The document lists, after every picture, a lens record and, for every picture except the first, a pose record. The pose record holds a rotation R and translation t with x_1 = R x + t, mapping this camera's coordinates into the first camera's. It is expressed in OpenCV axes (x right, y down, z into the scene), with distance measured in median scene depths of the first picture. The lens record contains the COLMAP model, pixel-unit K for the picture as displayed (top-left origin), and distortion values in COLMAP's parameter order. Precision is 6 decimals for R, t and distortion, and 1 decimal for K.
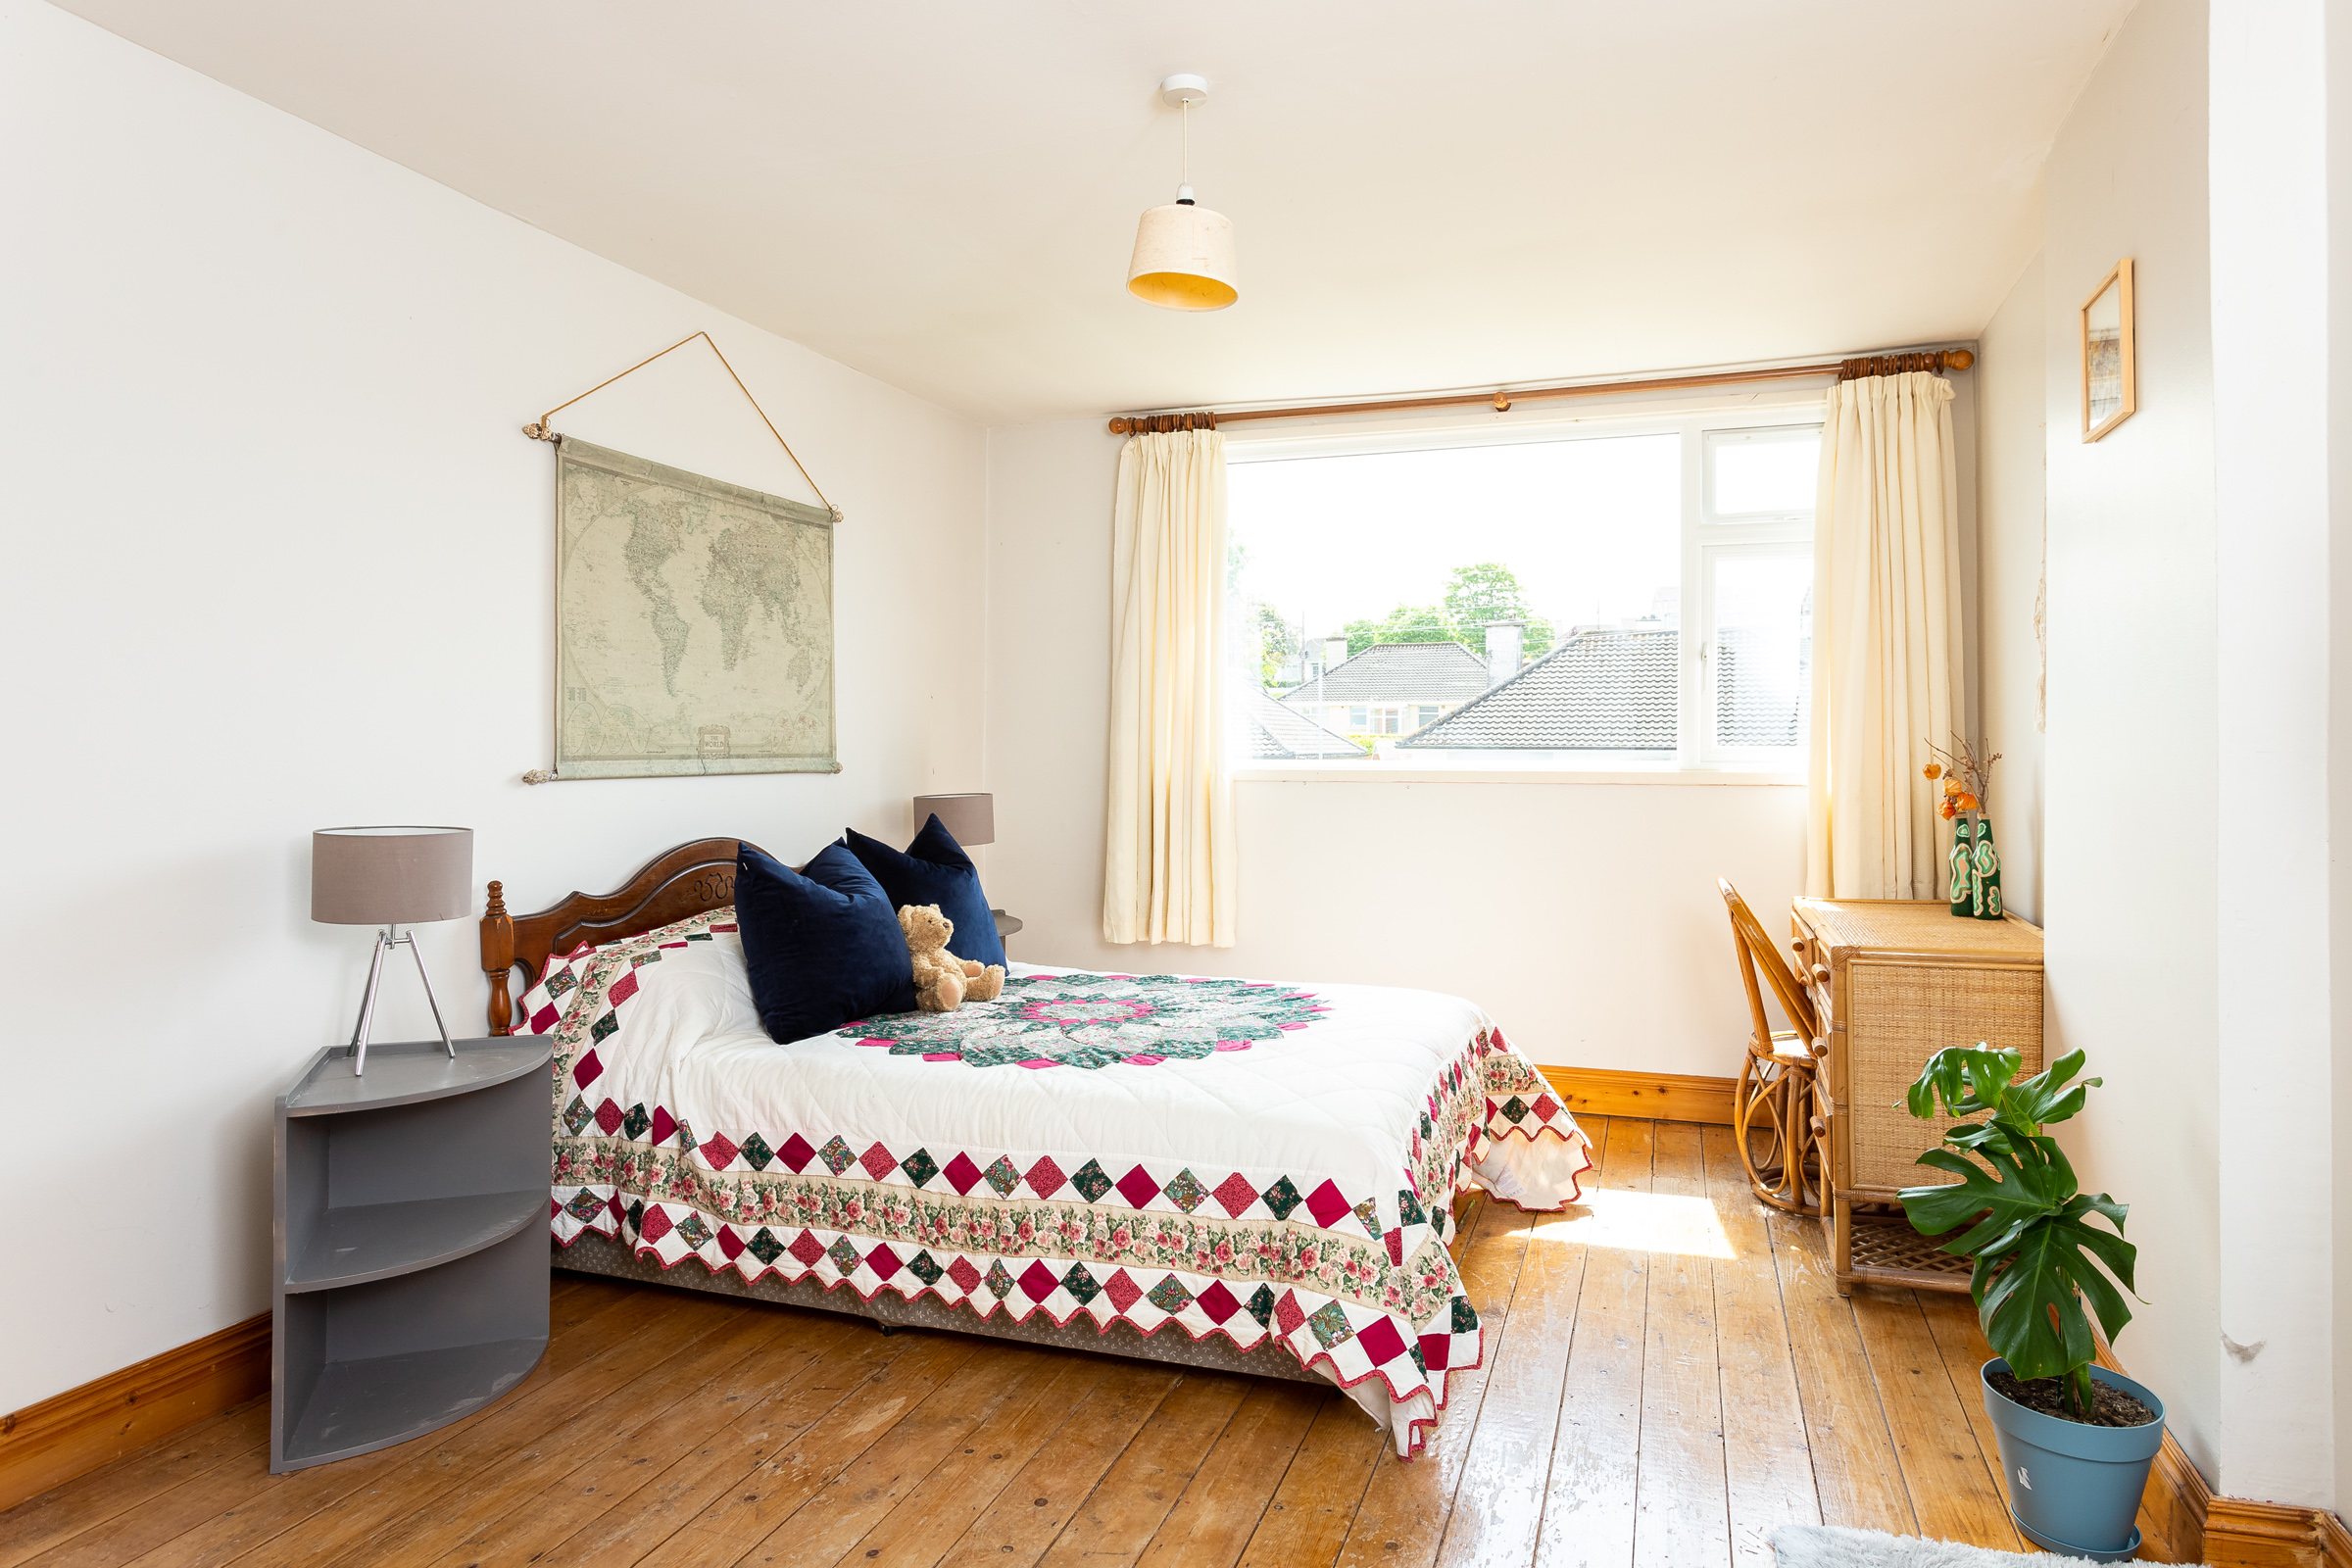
lens RADIAL K [[1396.1, 0, 1177.8], [0, 1396.1, 738.2], [0, 0, 1]] dist [-0.013160, 0.012048]
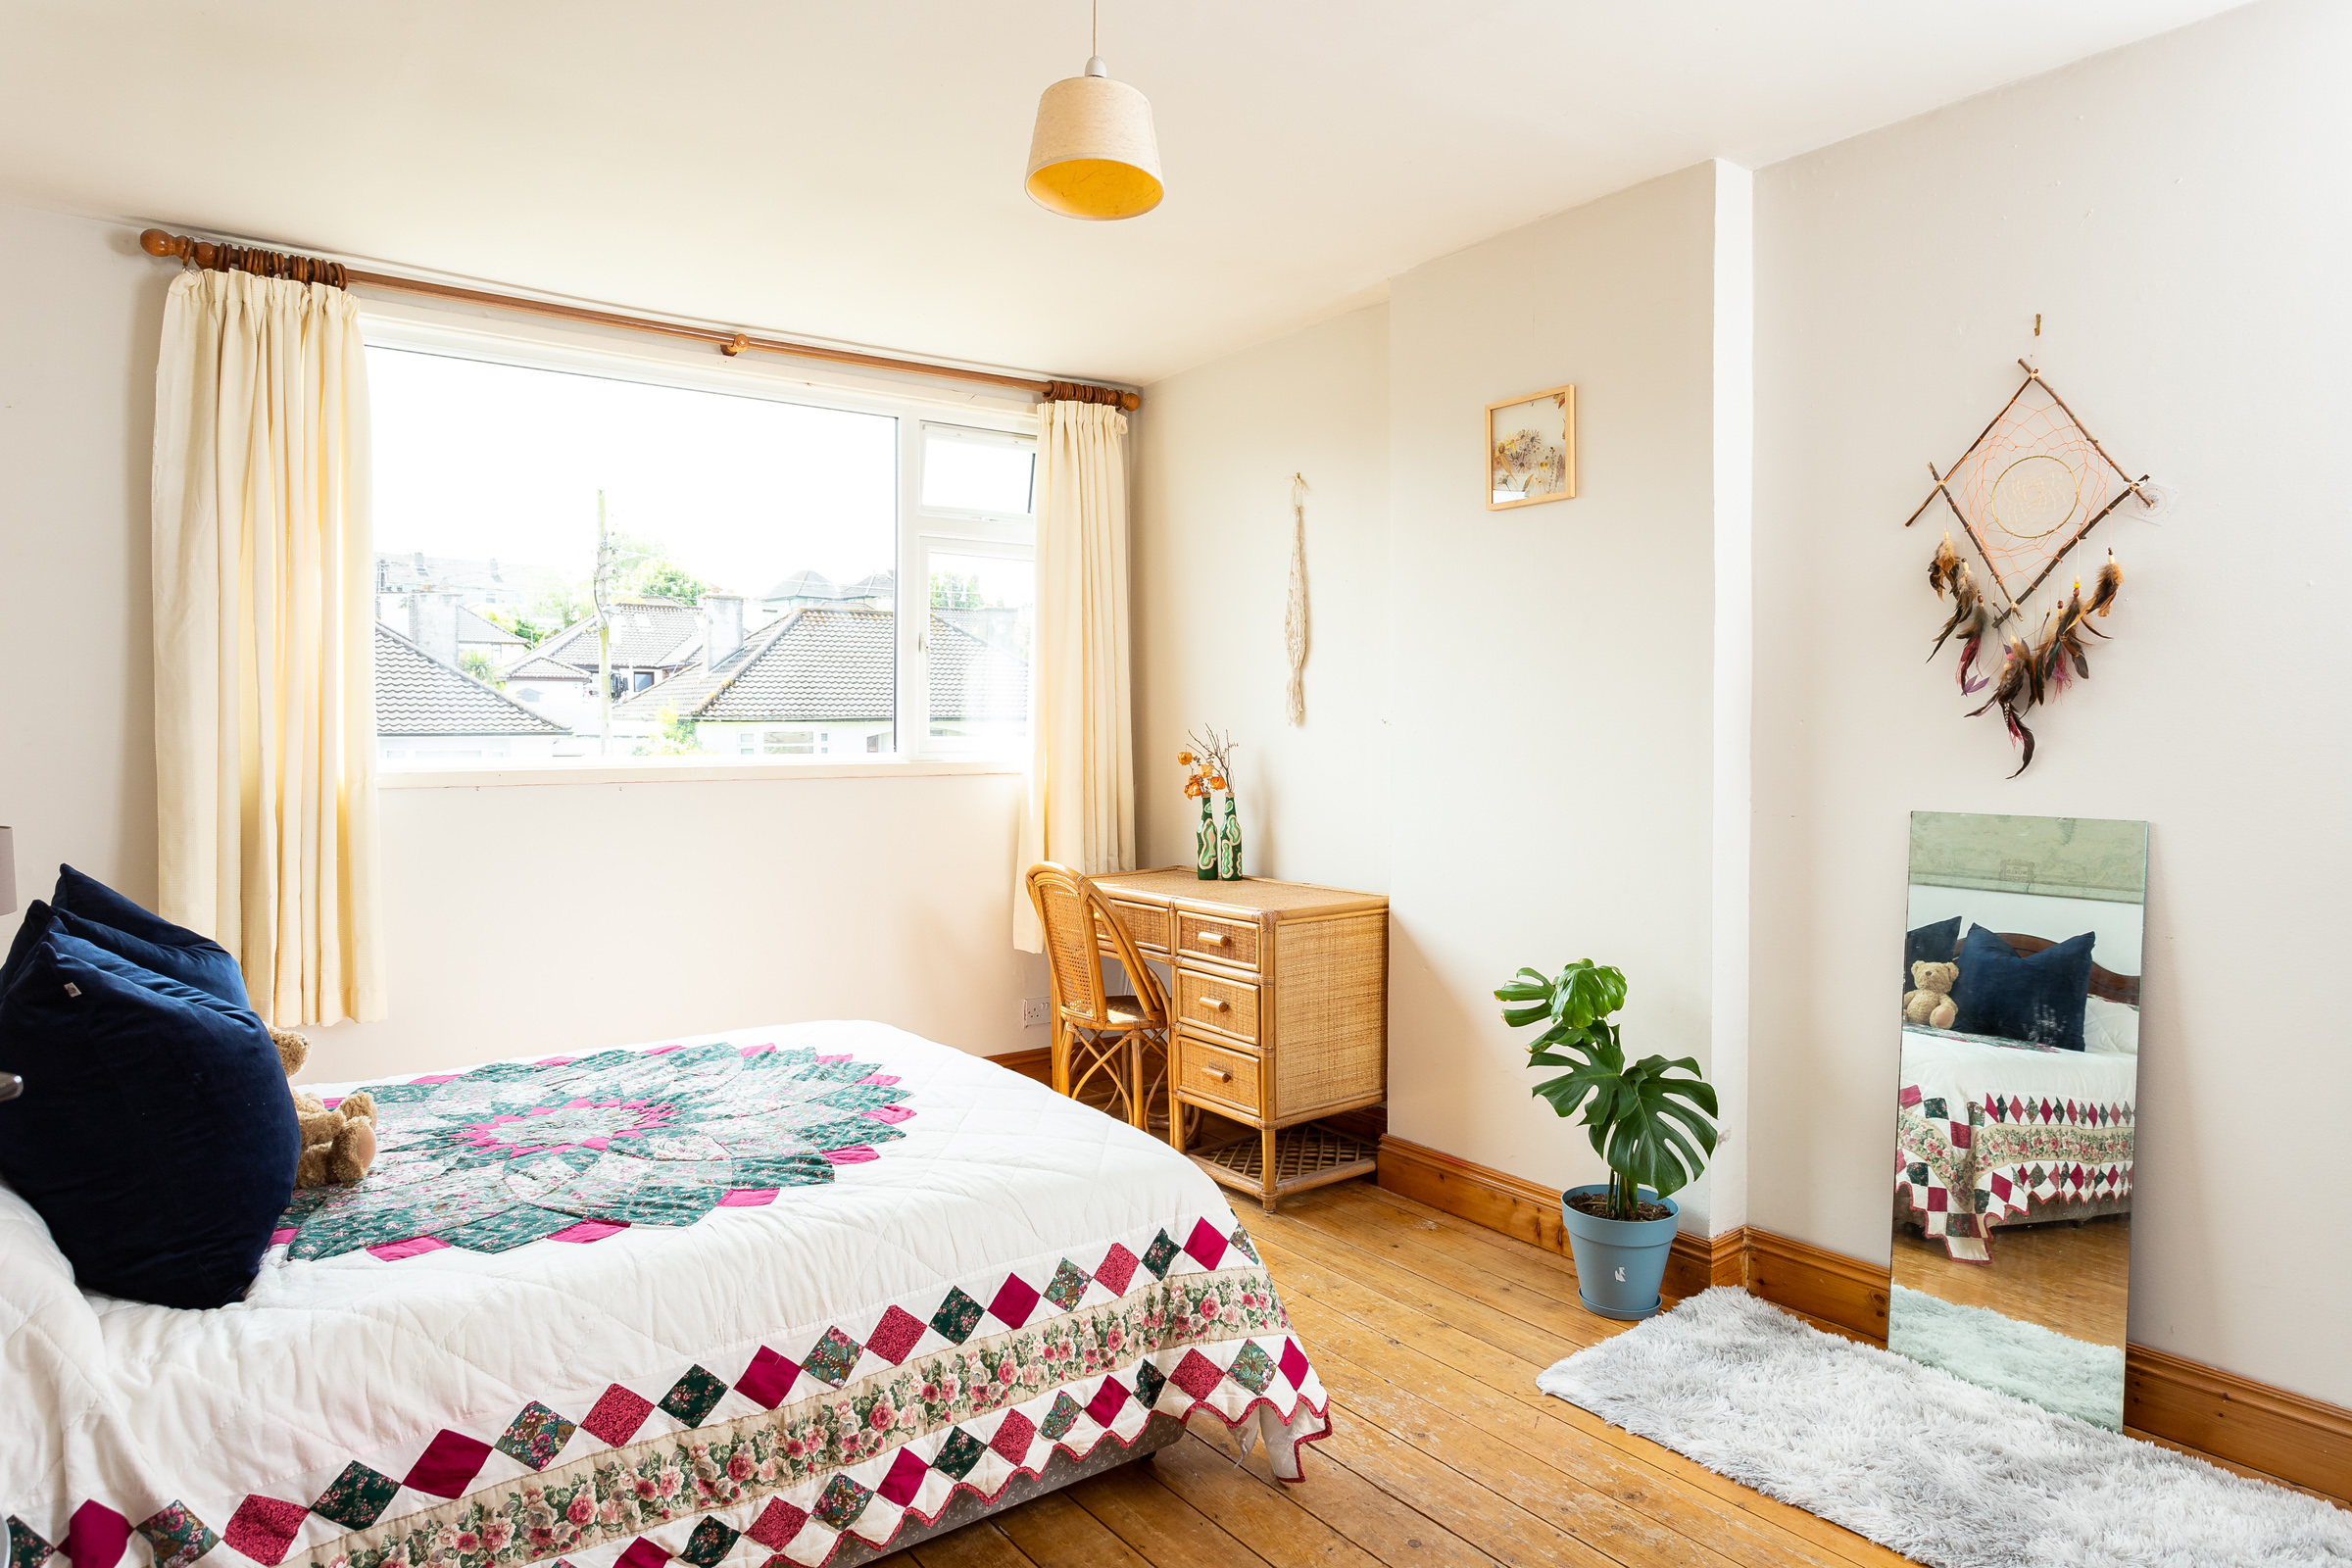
lens RADIAL K [[1439.6, 0, 1178.7], [0, 1439.6, 752.8], [0, 0, 1]] dist [-0.000345, 0.004153]
pose [[0.562287, -0.016494, 0.826777, -0.610943], [-0.001244, 0.999783, 0.020792, -0.007898], [-0.826941, -0.012720, 0.562145, 0.436905]]
